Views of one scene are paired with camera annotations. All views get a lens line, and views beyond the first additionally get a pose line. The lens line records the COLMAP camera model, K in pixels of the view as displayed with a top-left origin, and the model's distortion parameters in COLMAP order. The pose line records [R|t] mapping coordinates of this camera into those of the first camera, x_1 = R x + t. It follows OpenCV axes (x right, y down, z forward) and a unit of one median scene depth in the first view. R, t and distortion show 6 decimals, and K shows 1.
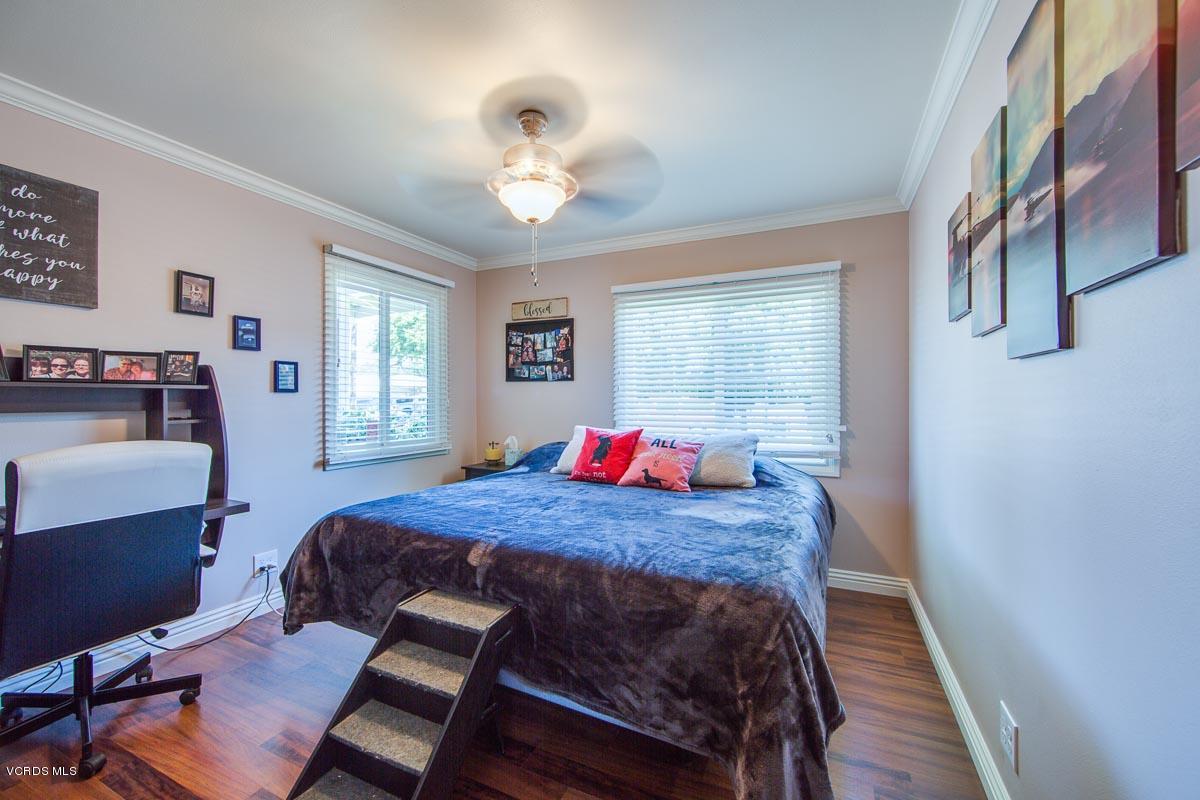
lens RADIAL K [[475.0, 0, 602.2], [0, 475.0, 399.7], [0, 0, 1]] dist [-0.003781, 0.000631]
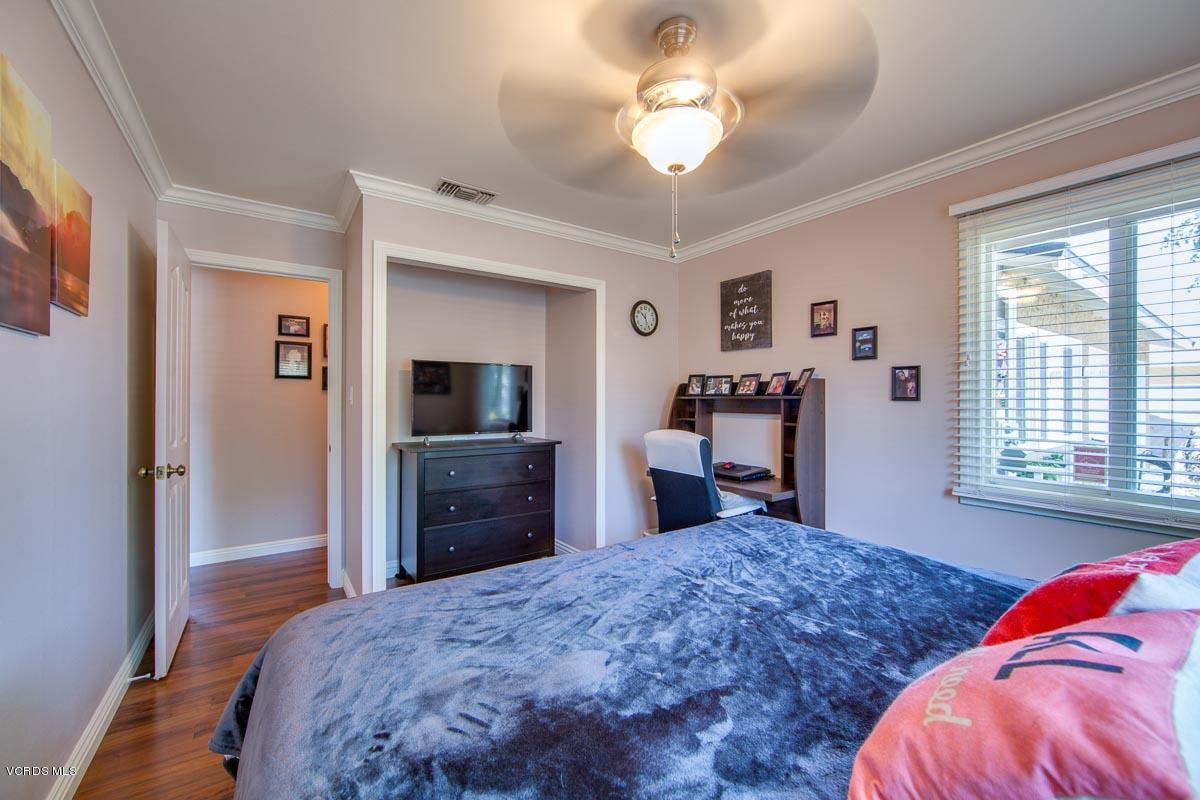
lens RADIAL K [[475.0, 0, 600.7], [0, 475.0, 395.4], [0, 0, 1]] dist [-0.003781, 0.000631]
pose [[-0.491107, 0.002060, -0.871097, 0.447784], [0.001313, 0.999998, 0.001624, -0.032262], [0.871098, -0.000346, -0.491109, 1.071194]]
